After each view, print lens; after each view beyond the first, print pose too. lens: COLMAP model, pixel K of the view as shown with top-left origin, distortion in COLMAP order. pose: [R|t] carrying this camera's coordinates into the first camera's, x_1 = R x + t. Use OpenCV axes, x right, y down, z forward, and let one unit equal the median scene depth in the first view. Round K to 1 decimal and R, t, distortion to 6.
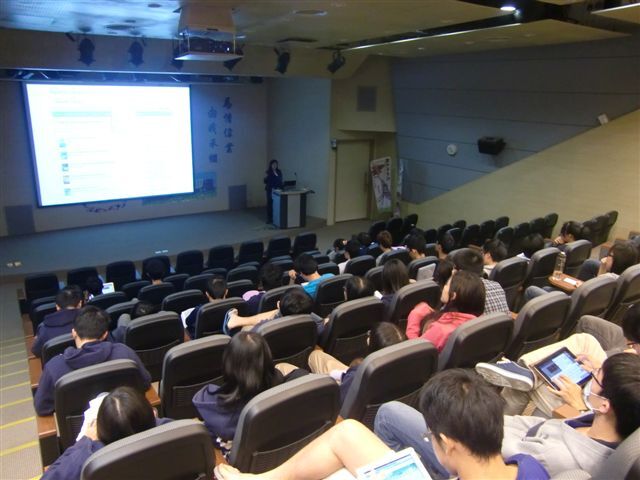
lens RADIAL K [[506.5, 0, 320.0], [0, 506.5, 240.0], [0, 0, 1]] dist [-0.153130, 0.144857]
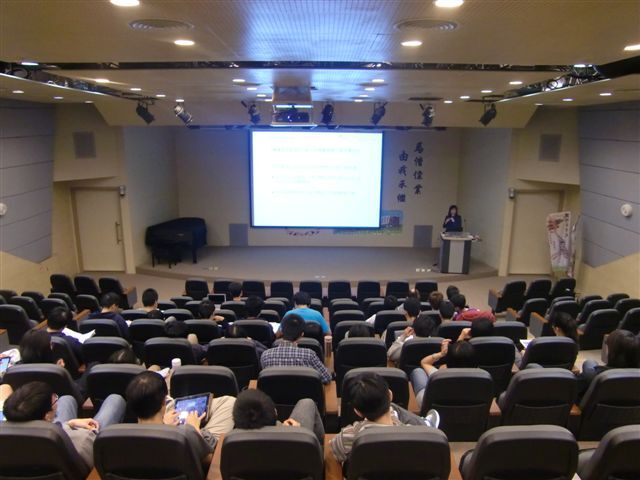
lens RADIAL K [[506.5, 0, 320.0], [0, 506.5, 240.0], [0, 0, 1]] dist [-0.153130, 0.144857]
pose [[0.822361, 0.114345, -0.557358, 0.267752], [-0.140596, 0.990058, -0.004329, -0.046465], [0.551321, 0.081922, 0.830261, 0.012812]]
